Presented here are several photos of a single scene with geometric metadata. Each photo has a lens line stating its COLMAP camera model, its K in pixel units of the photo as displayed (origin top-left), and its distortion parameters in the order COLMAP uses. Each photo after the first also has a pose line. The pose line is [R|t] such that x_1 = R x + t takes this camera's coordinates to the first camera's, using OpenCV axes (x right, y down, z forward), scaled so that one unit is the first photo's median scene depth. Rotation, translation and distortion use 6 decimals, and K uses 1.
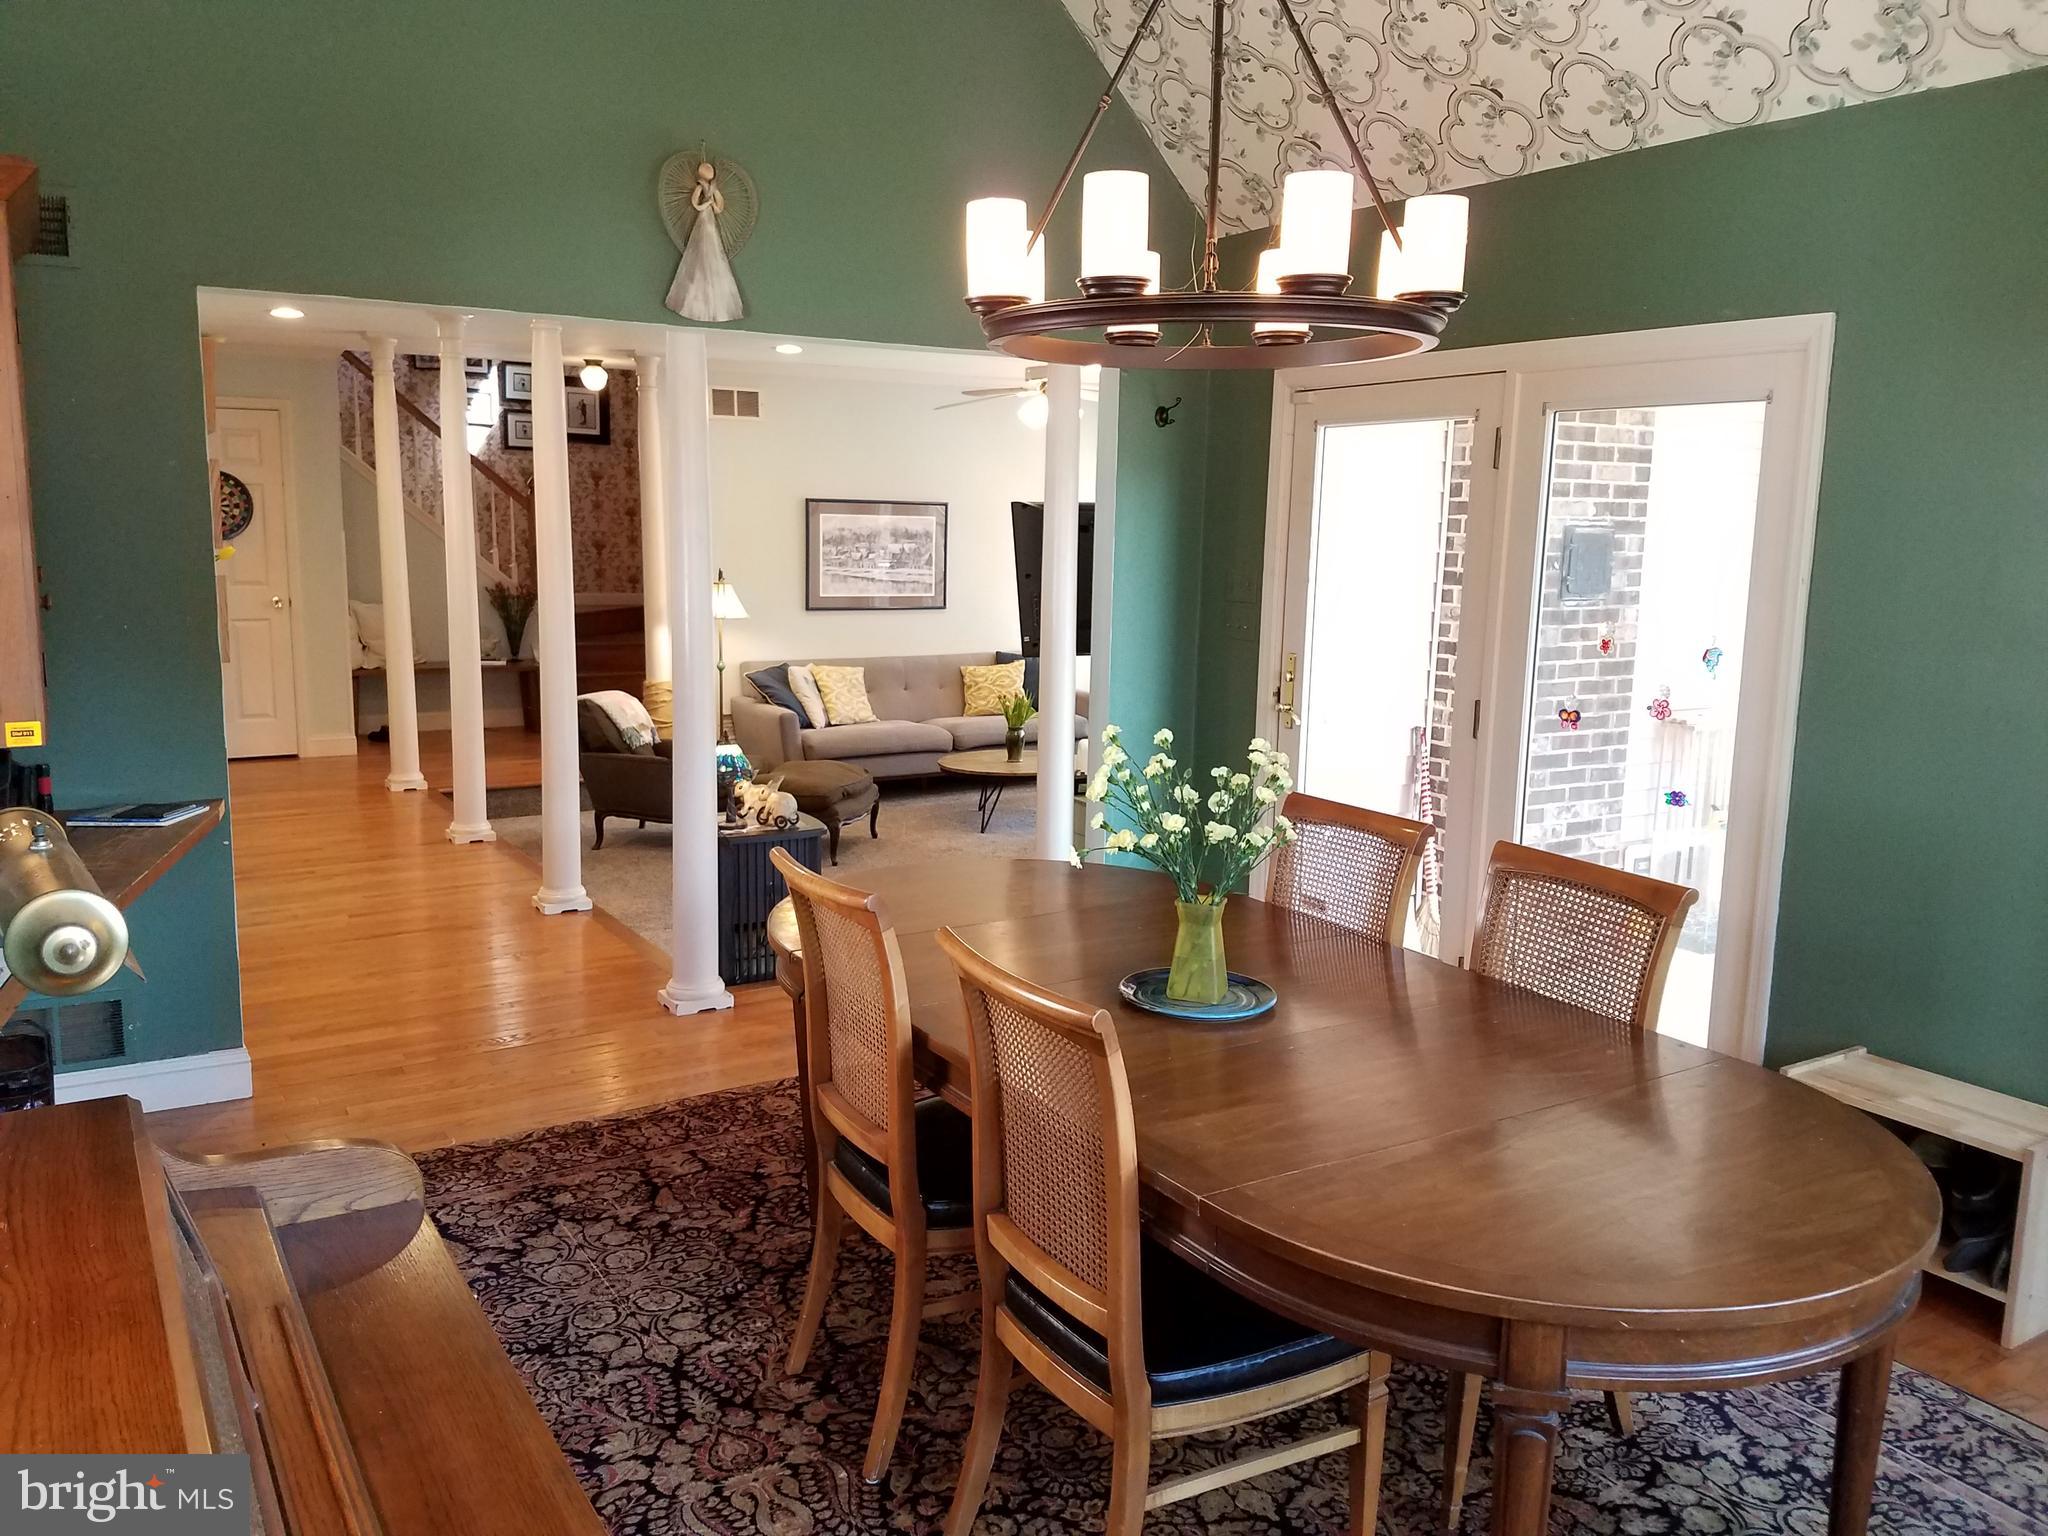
lens RADIAL K [[1574.5, 0, 1018.3], [0, 1574.5, 782.1], [0, 0, 1]] dist [0.174761, -0.296053]
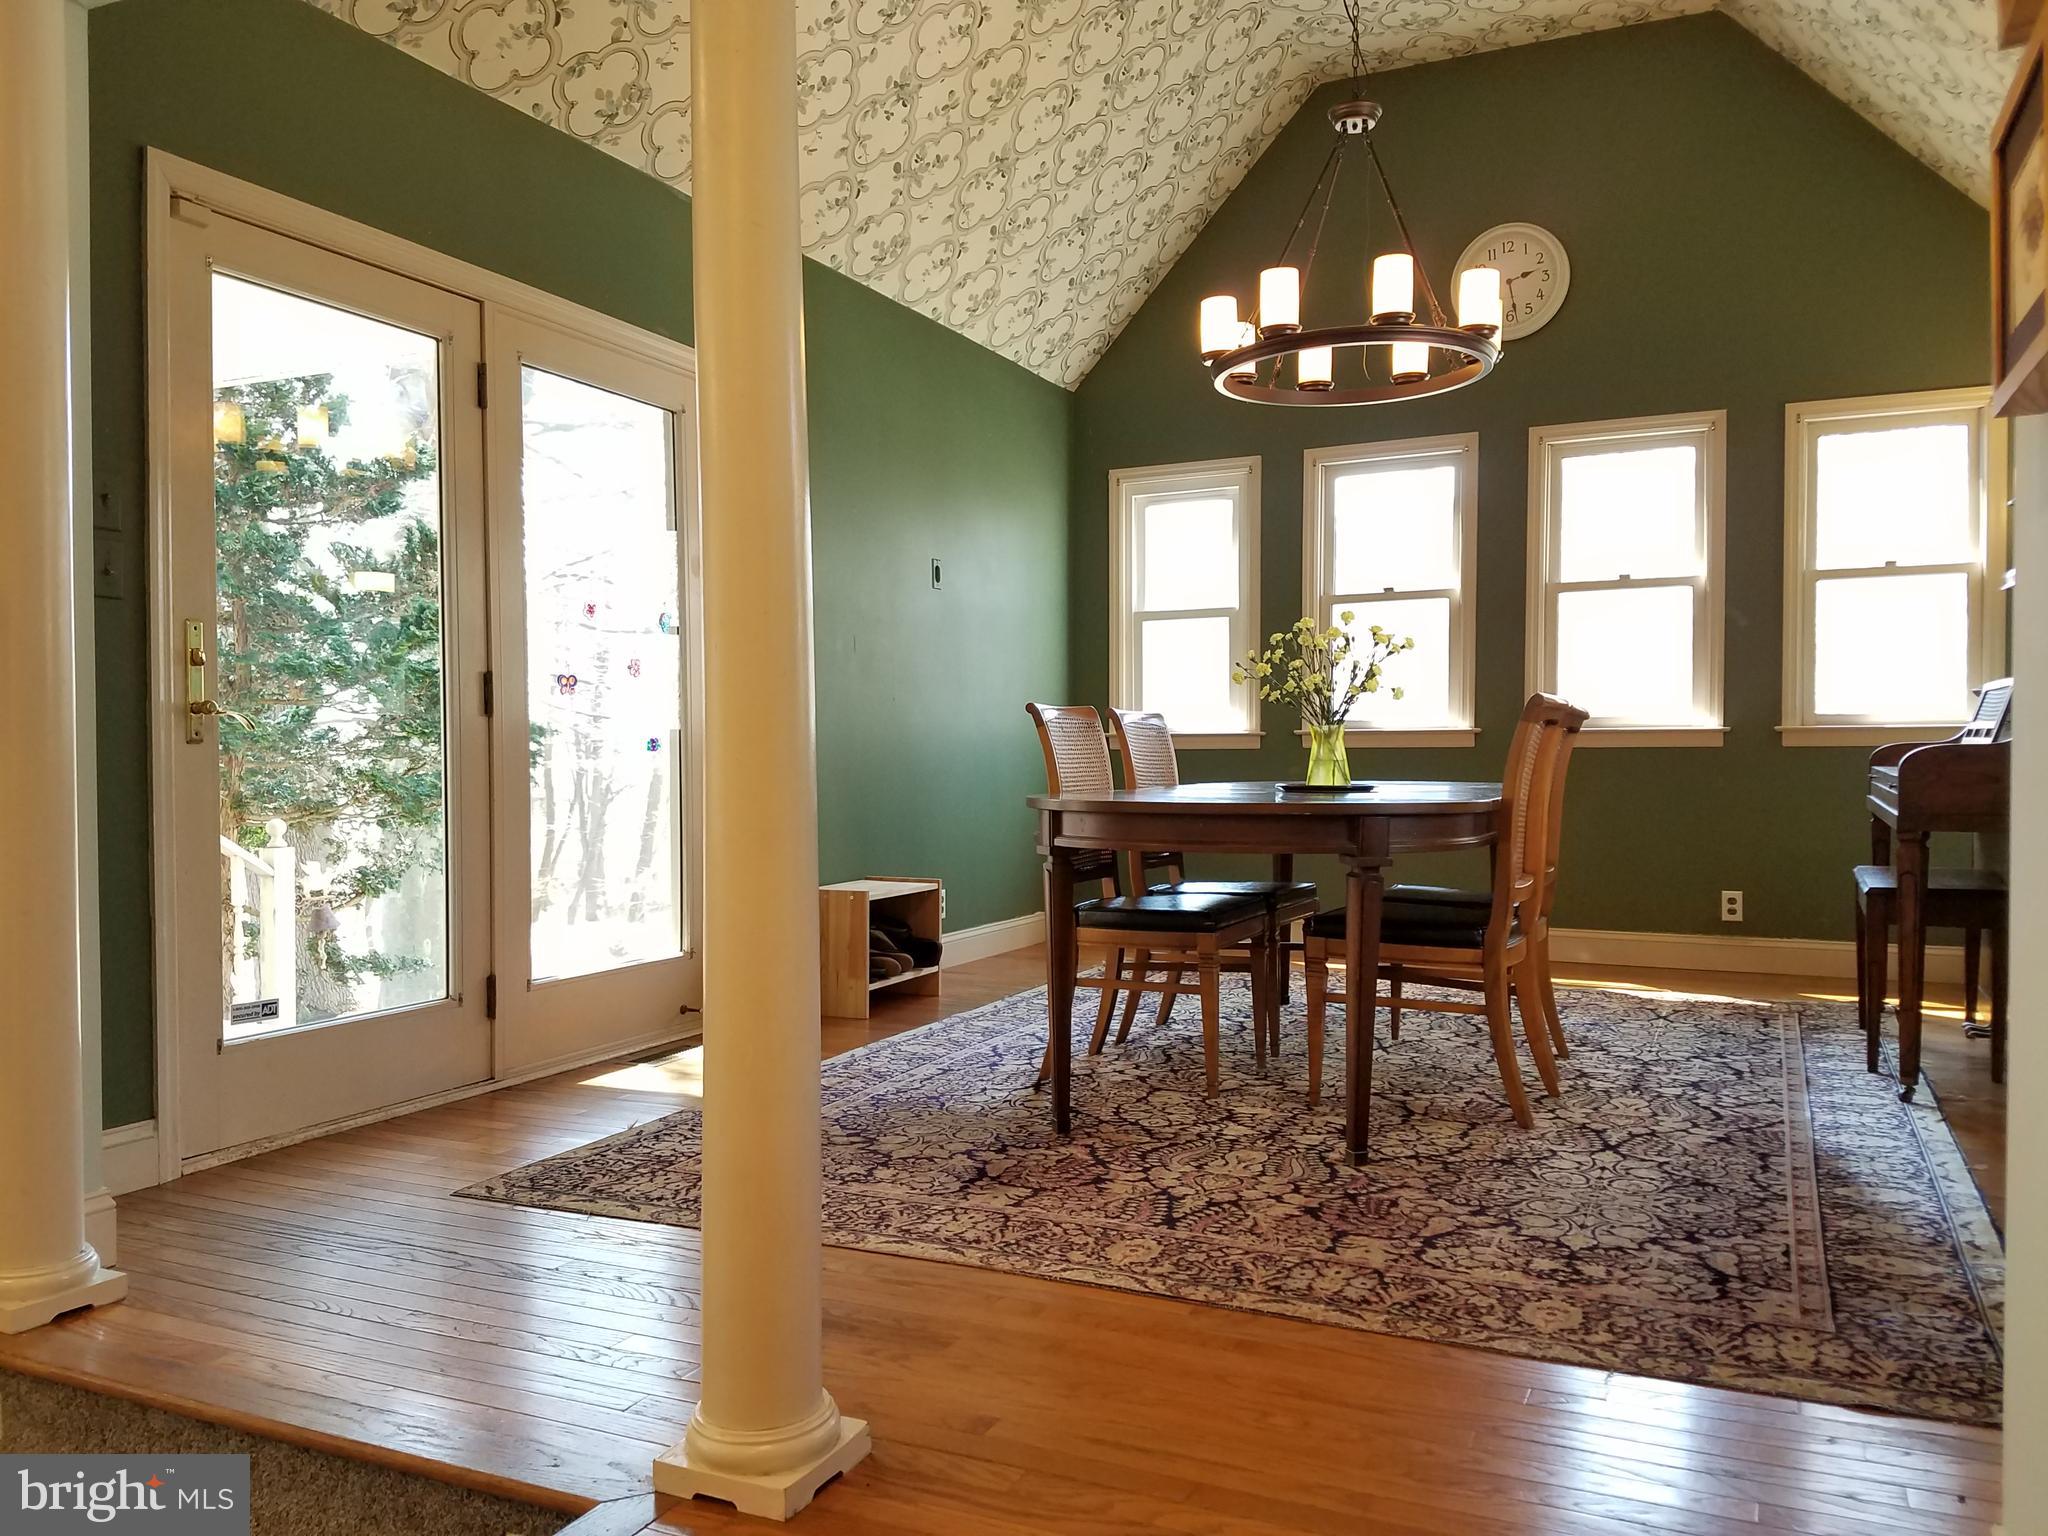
lens RADIAL K [[1574.5, 0, 1018.3], [0, 1574.5, 782.1], [0, 0, 1]] dist [0.174761, -0.296053]
pose [[-0.552079, -0.038423, 0.832906, -0.769476], [0.130633, 0.982615, 0.131917, -0.086202], [-0.823495, 0.181634, -0.537462, 1.585048]]
